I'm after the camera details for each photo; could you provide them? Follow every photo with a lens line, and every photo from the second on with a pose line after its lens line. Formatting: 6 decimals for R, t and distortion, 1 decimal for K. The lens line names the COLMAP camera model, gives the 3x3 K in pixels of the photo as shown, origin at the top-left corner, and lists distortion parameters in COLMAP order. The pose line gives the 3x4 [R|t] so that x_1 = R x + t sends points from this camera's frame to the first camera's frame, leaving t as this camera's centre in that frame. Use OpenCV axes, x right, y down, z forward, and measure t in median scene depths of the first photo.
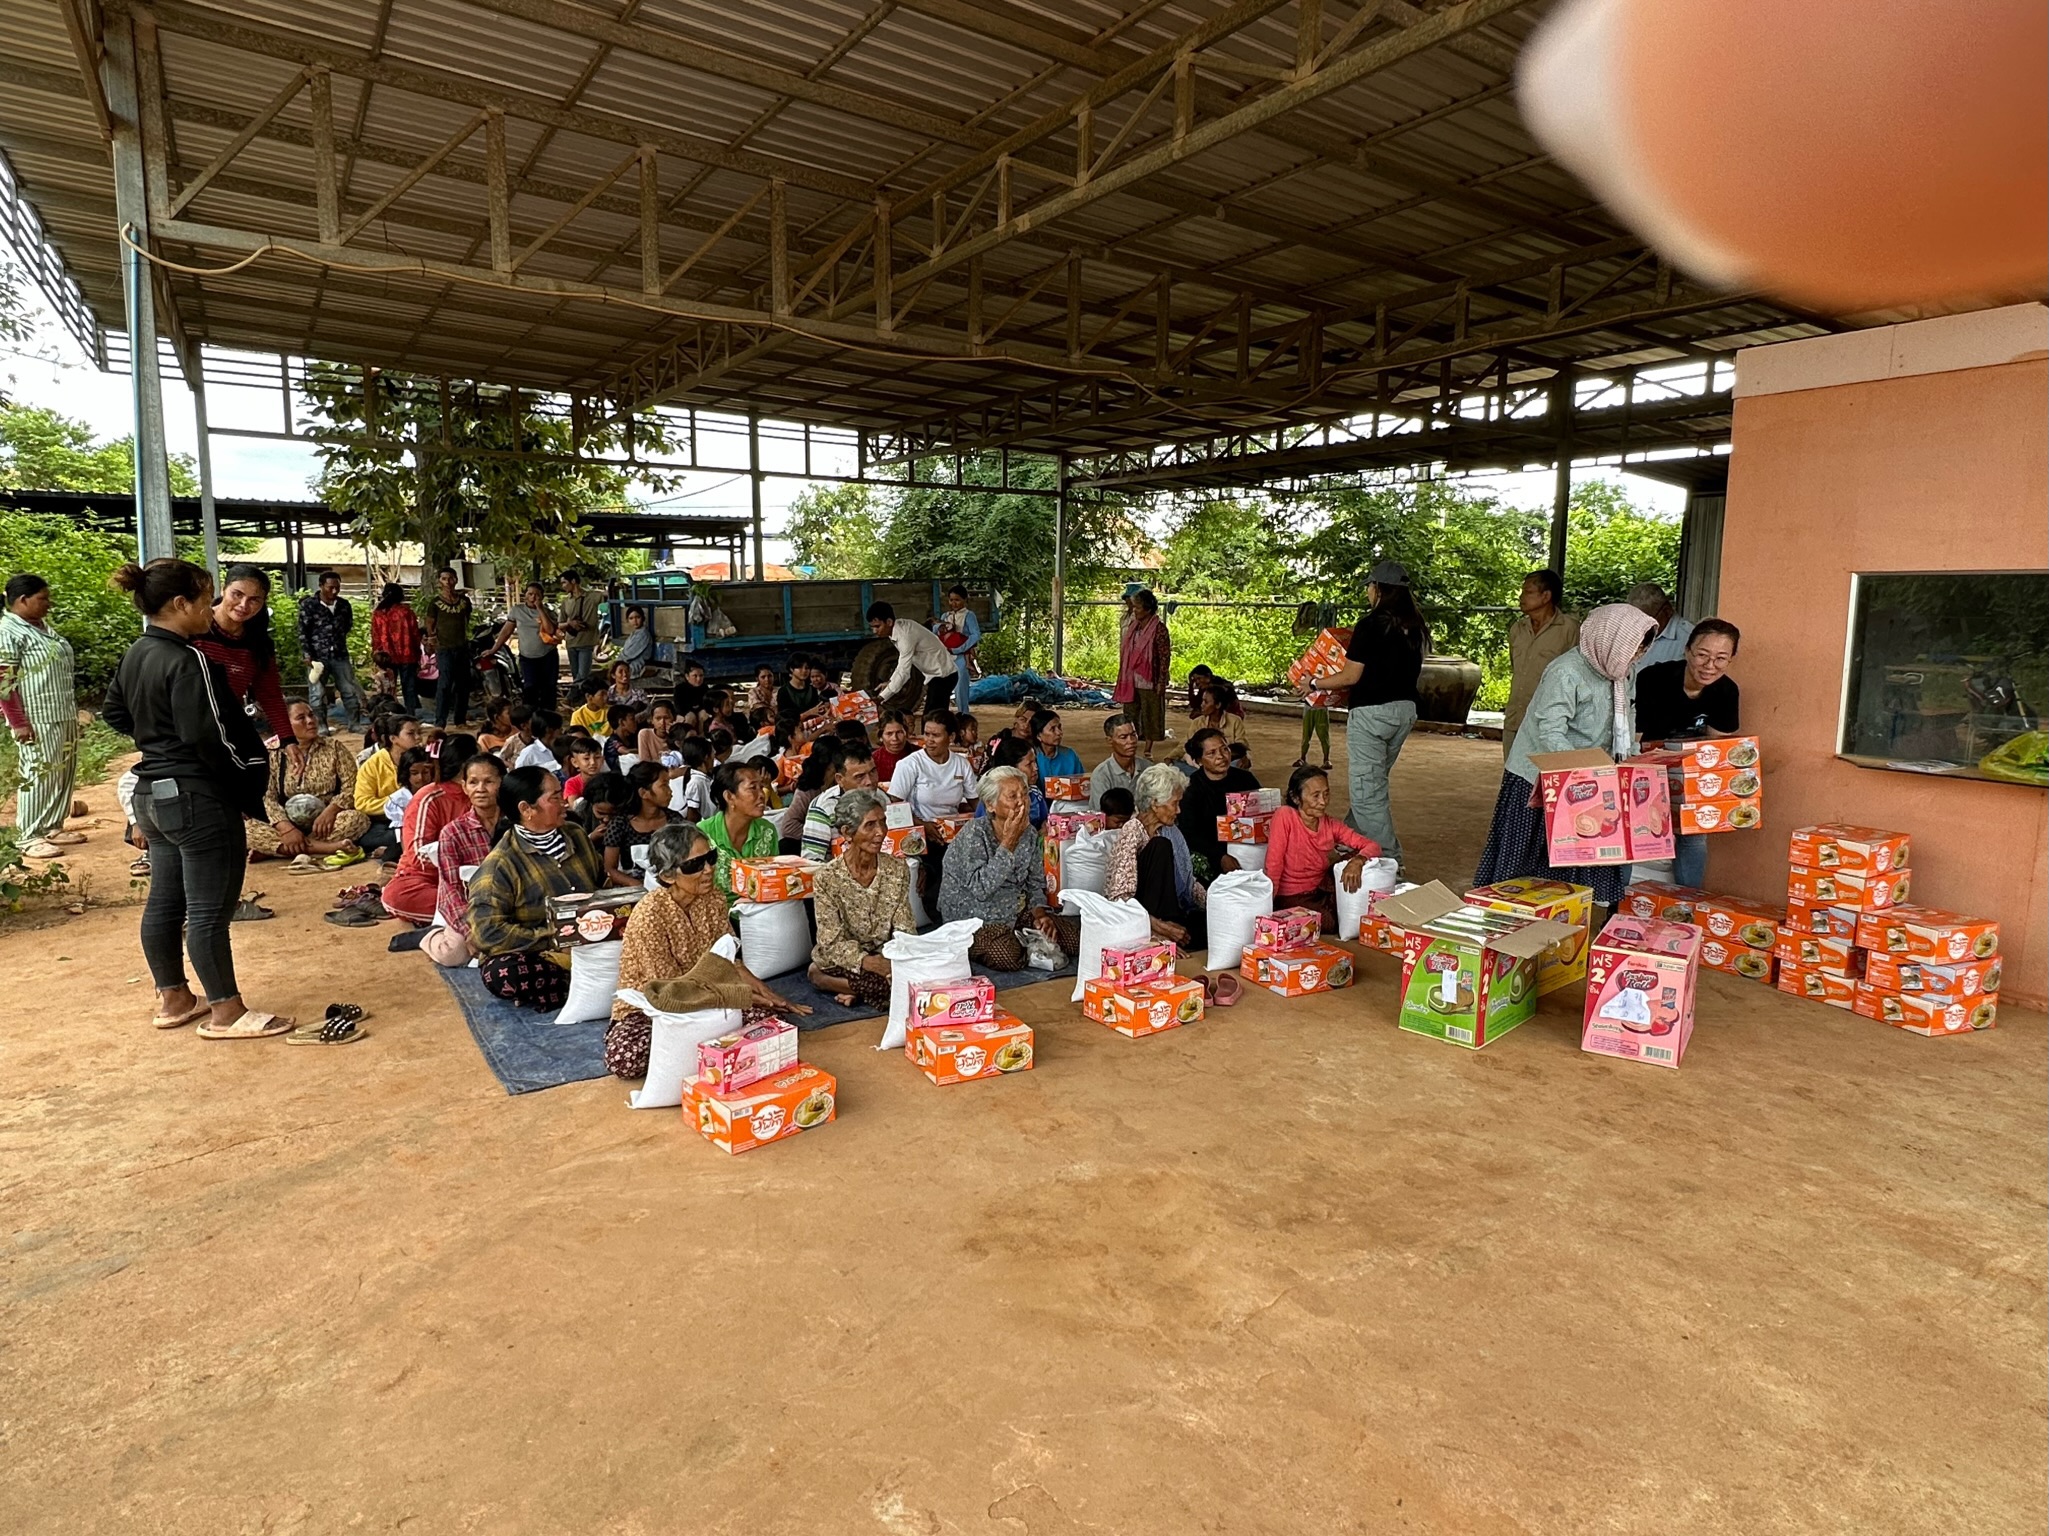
lens RADIAL K [[1185.4, 0, 1024.5], [0, 1185.4, 768.0], [0, 0, 1]] dist [-0.002209, 0.001079]
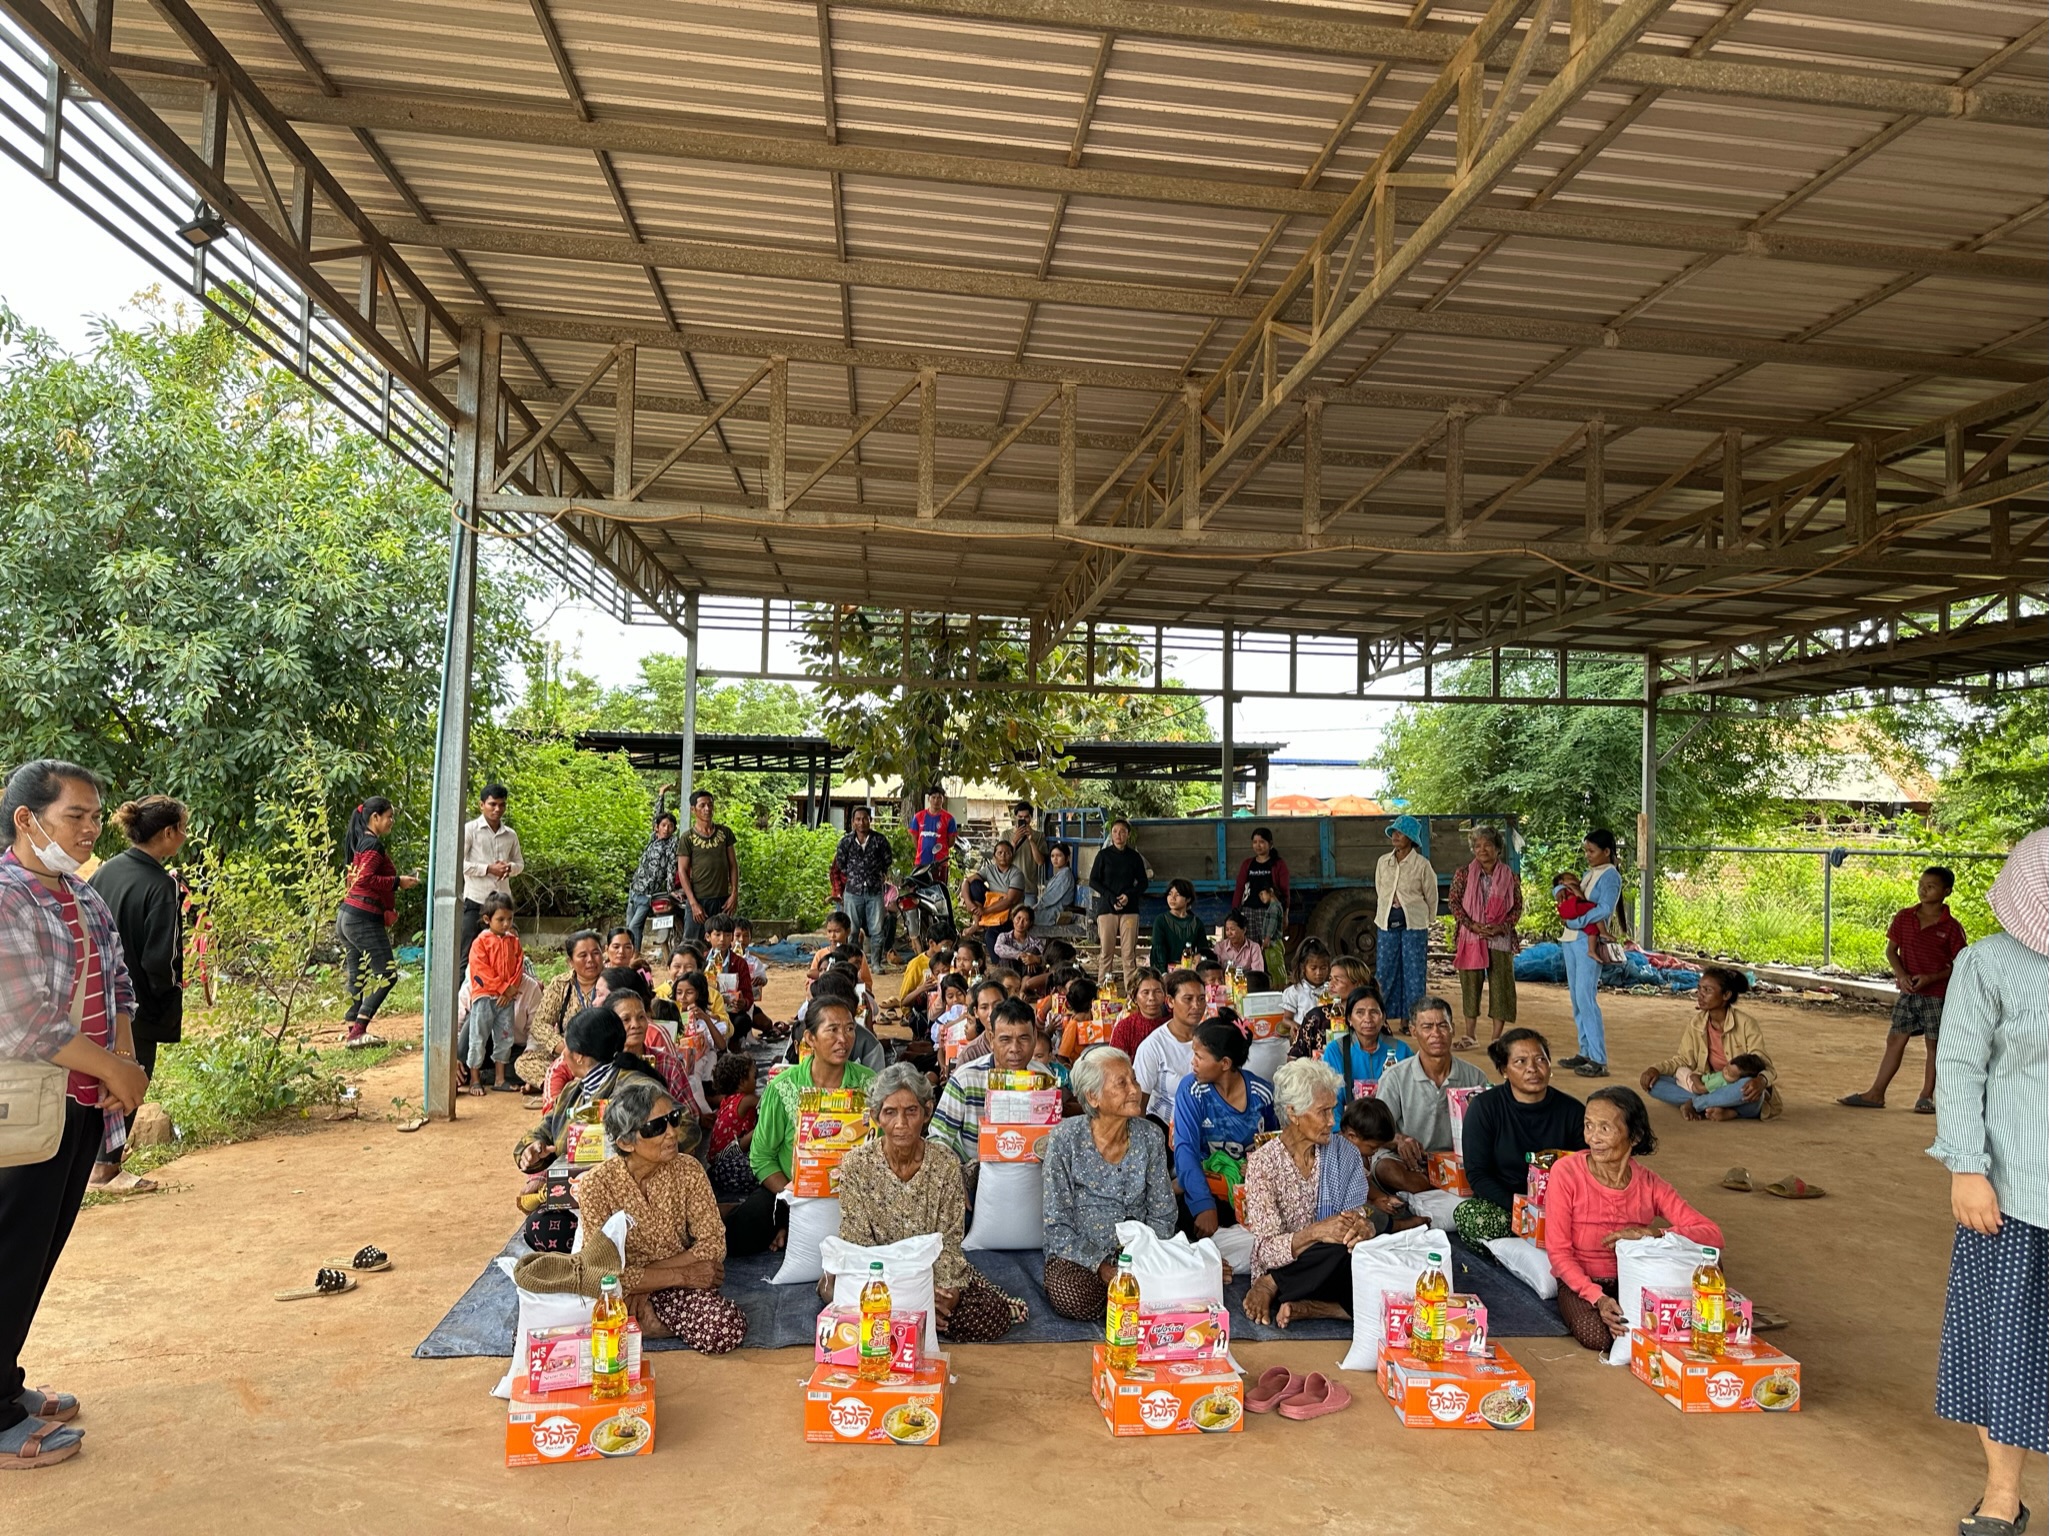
lens RADIAL K [[1440.2, 0, 1024.5], [0, 1440.2, 768.0], [0, 0, 1]] dist [0.106140, -0.139003]
pose [[0.886351, -0.012850, -0.462835, 0.125268], [-0.074872, 0.982481, -0.170660, -0.005760], [0.456920, 0.185918, 0.869861, 0.031757]]
